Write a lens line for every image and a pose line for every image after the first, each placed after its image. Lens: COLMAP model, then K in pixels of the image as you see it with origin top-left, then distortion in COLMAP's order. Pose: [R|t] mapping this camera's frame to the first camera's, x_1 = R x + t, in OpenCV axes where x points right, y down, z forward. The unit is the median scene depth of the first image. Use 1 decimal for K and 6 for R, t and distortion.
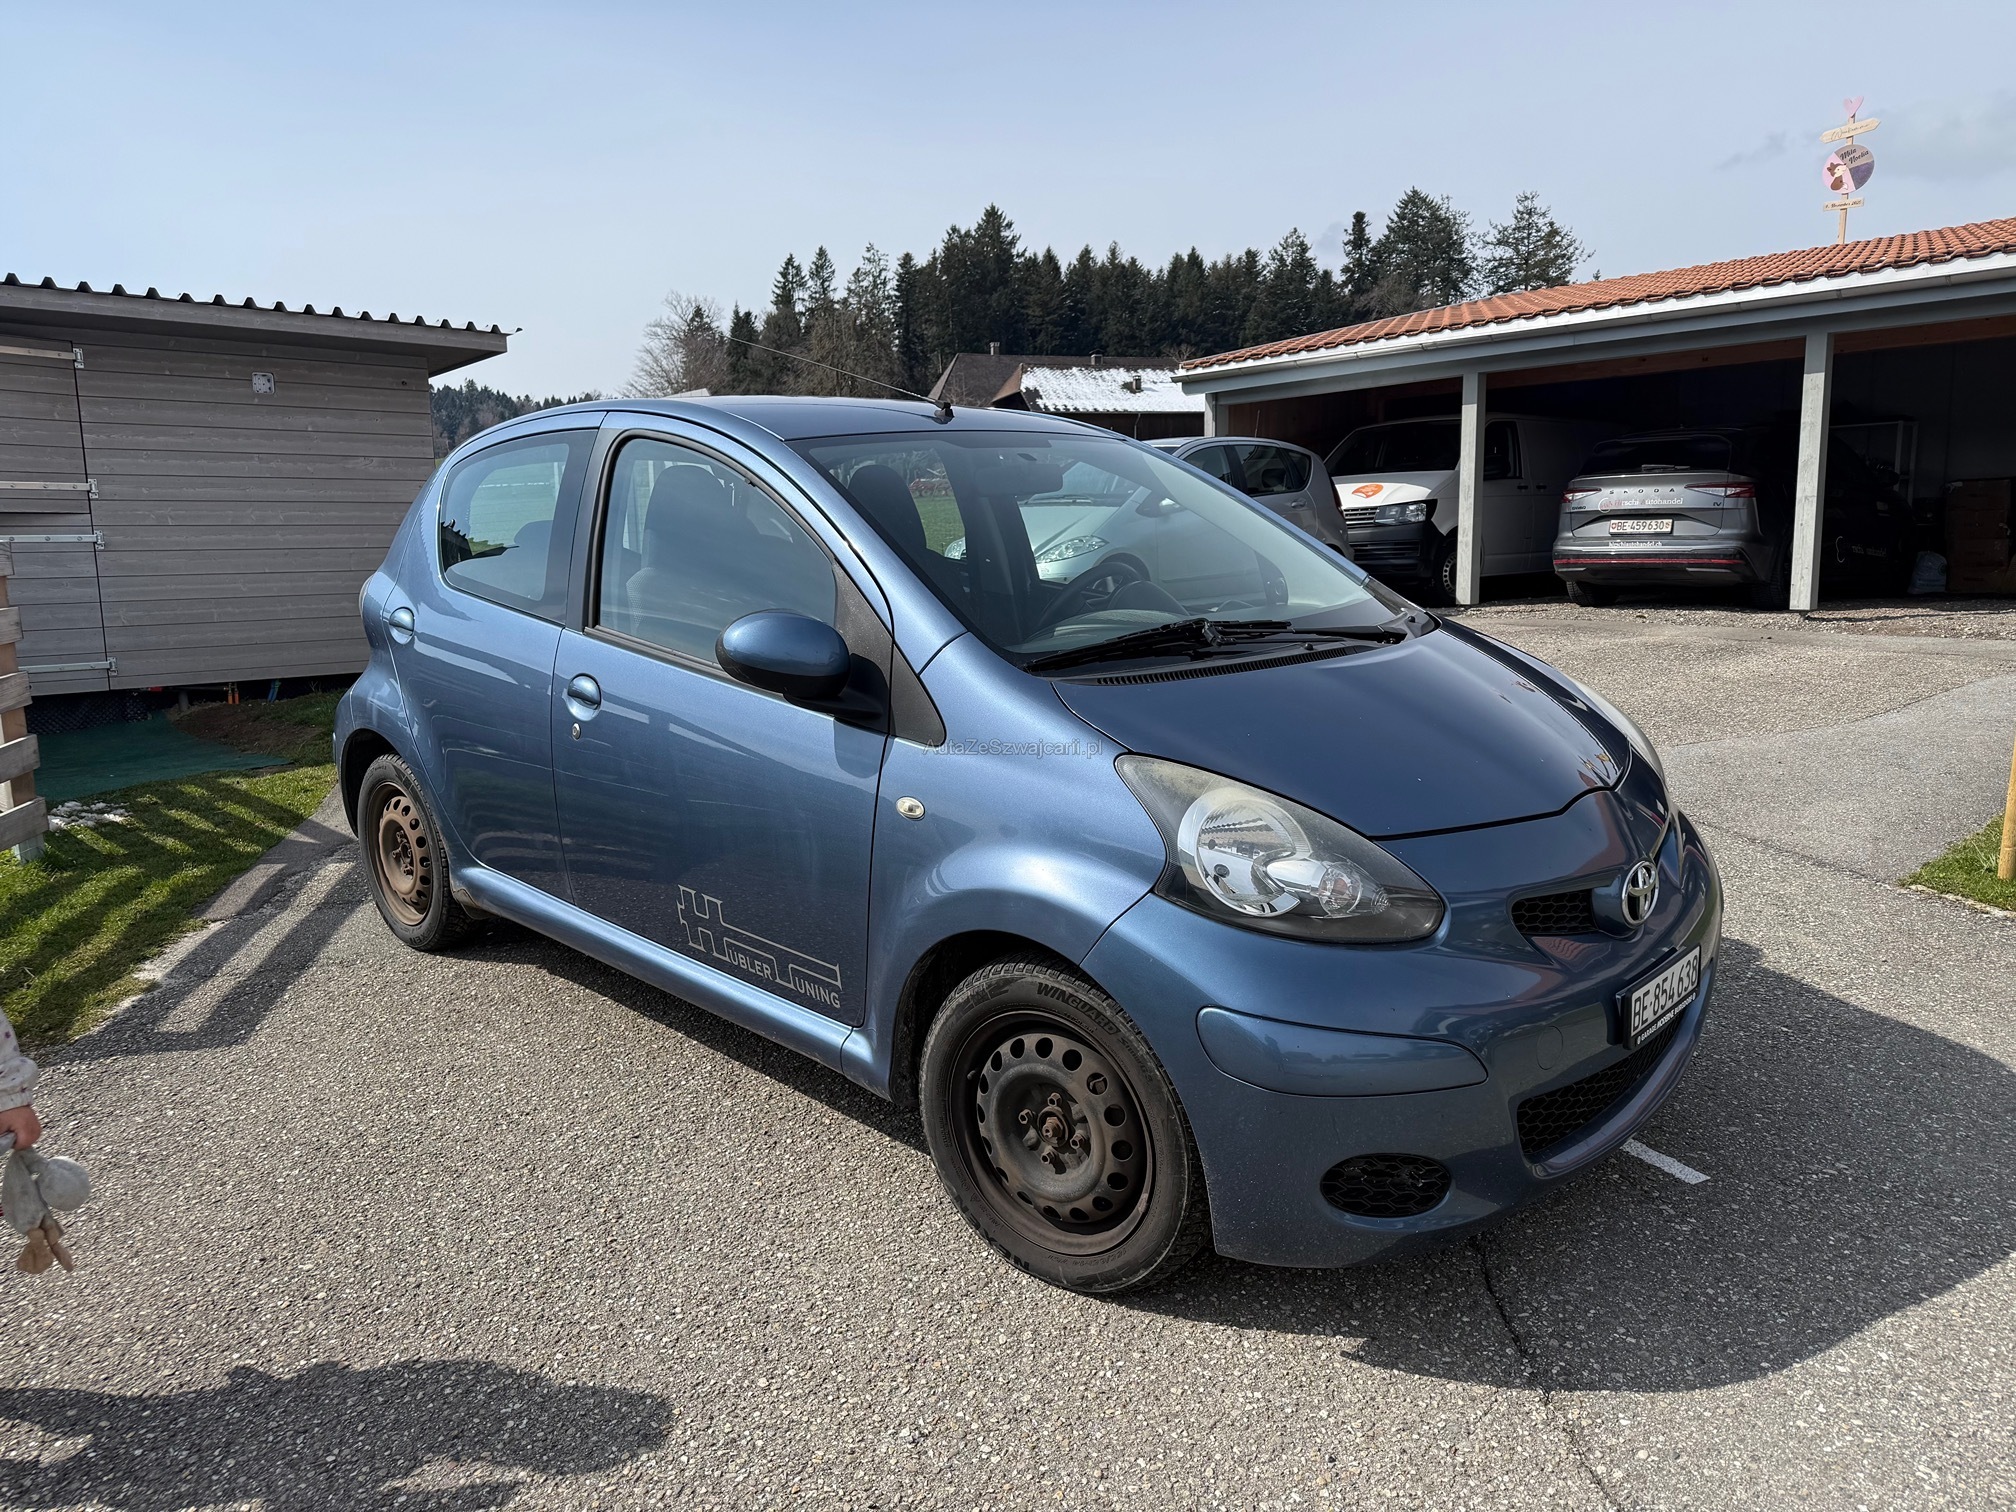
lens RADIAL K [[1438.2, 0, 998.2], [0, 1438.2, 750.6], [0, 0, 1]] dist [-0.002294, -0.013675]
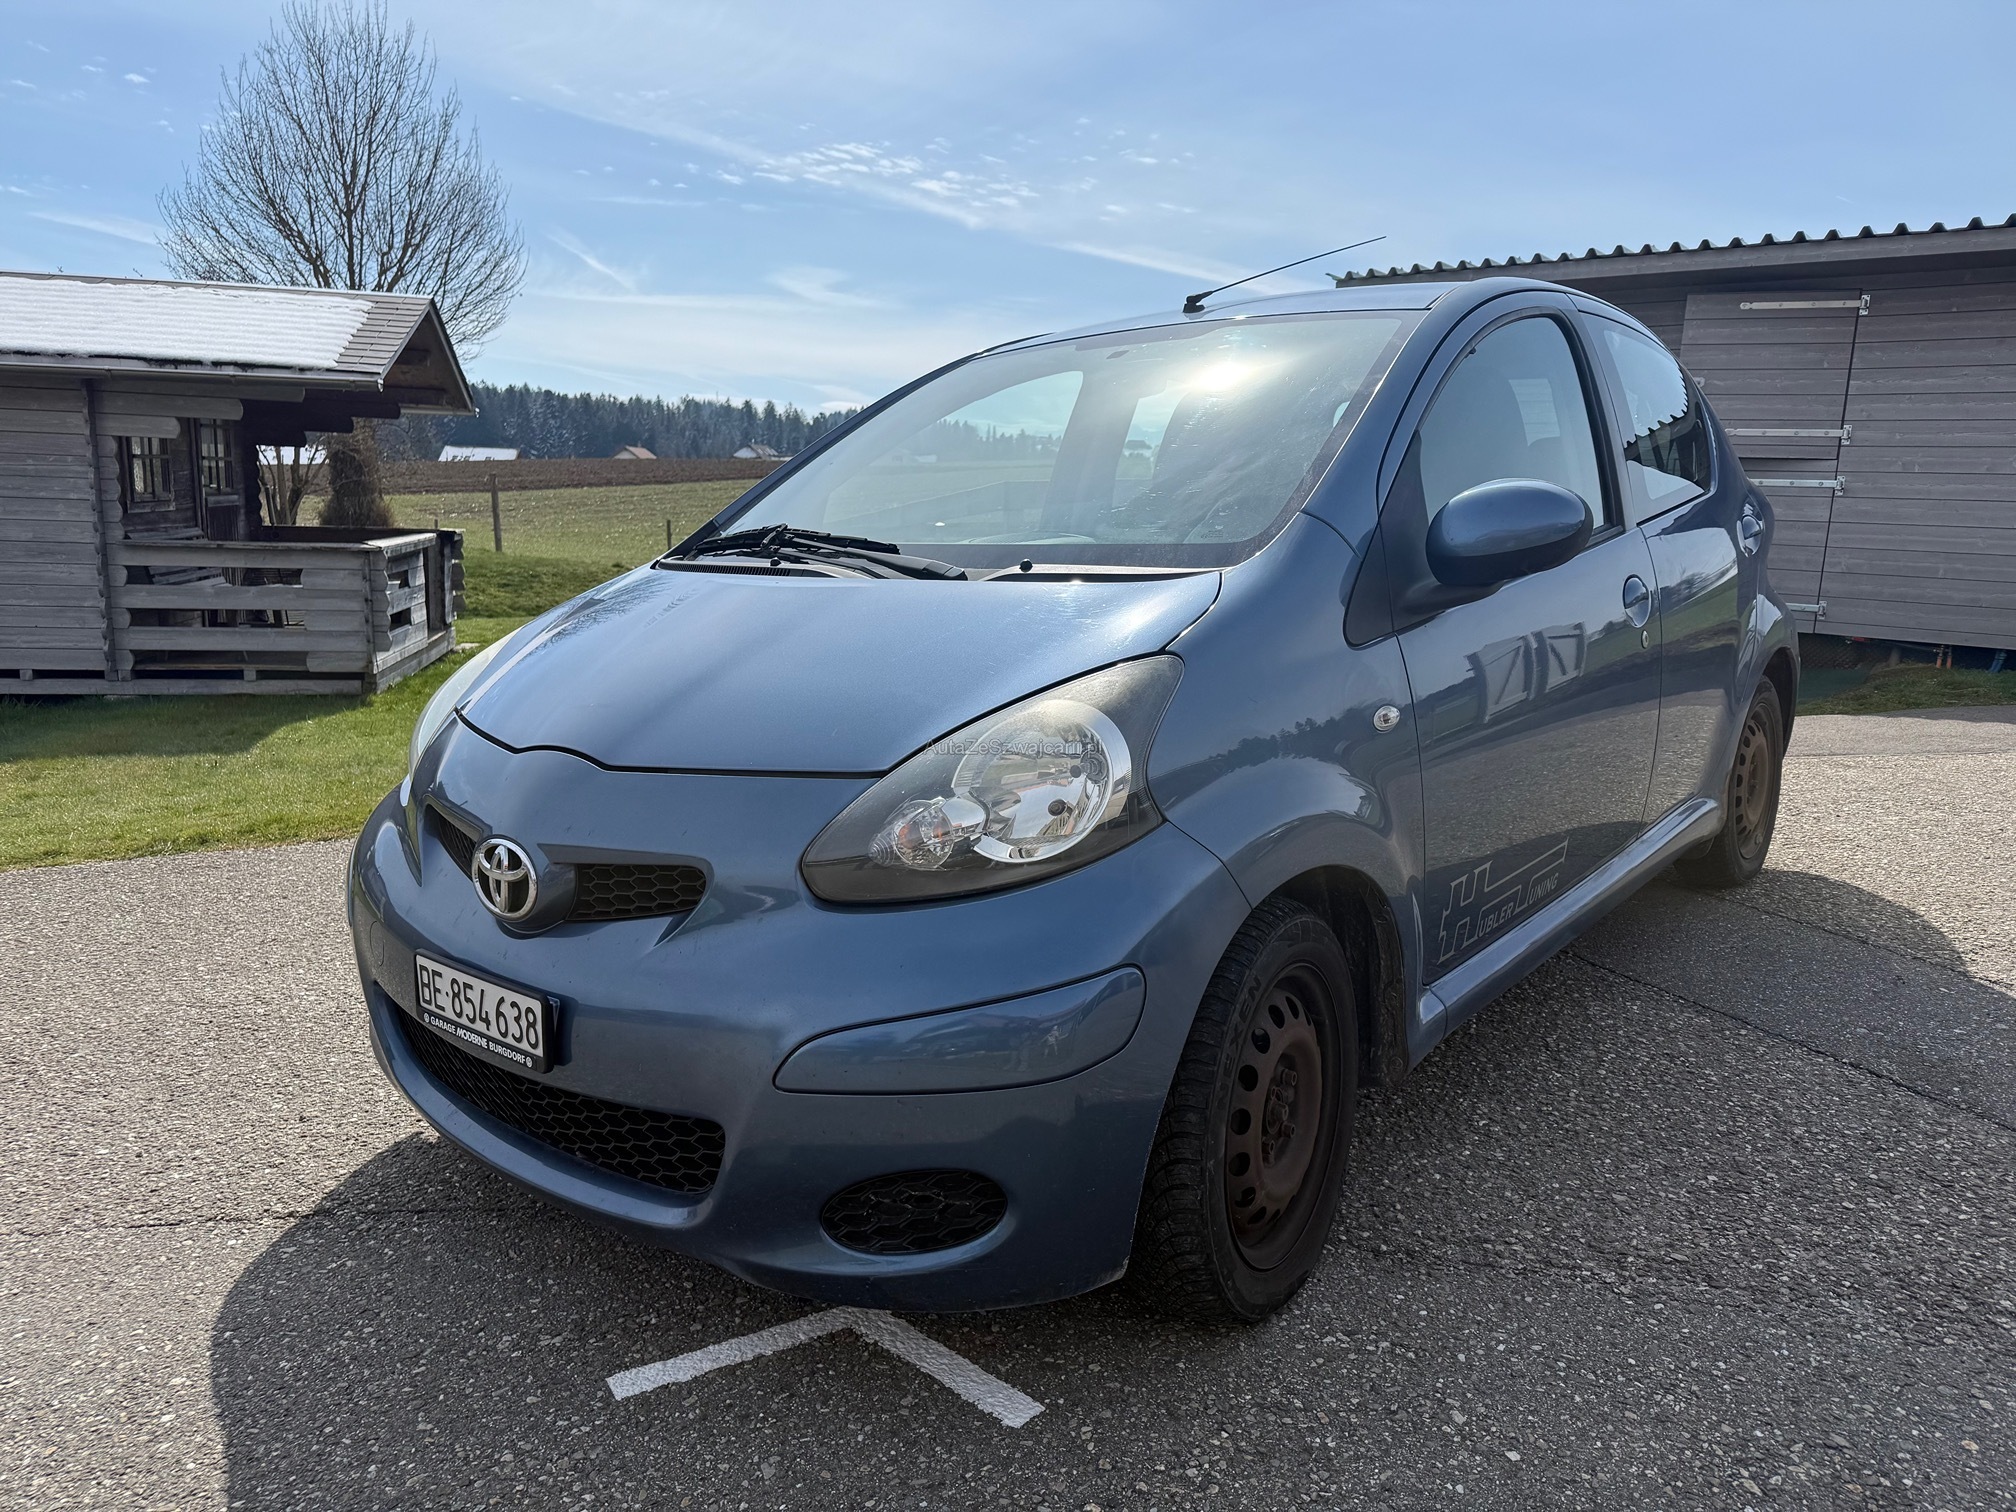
lens RADIAL K [[1438.2, 0, 1005.7], [0, 1438.2, 757.2], [0, 0, 1]] dist [-0.002294, -0.013675]
pose [[0.064868, 0.199950, -0.977656, 0.362454], [-0.168101, 0.967908, 0.186803, -0.050799], [0.983633, 0.152227, 0.096398, 0.346924]]
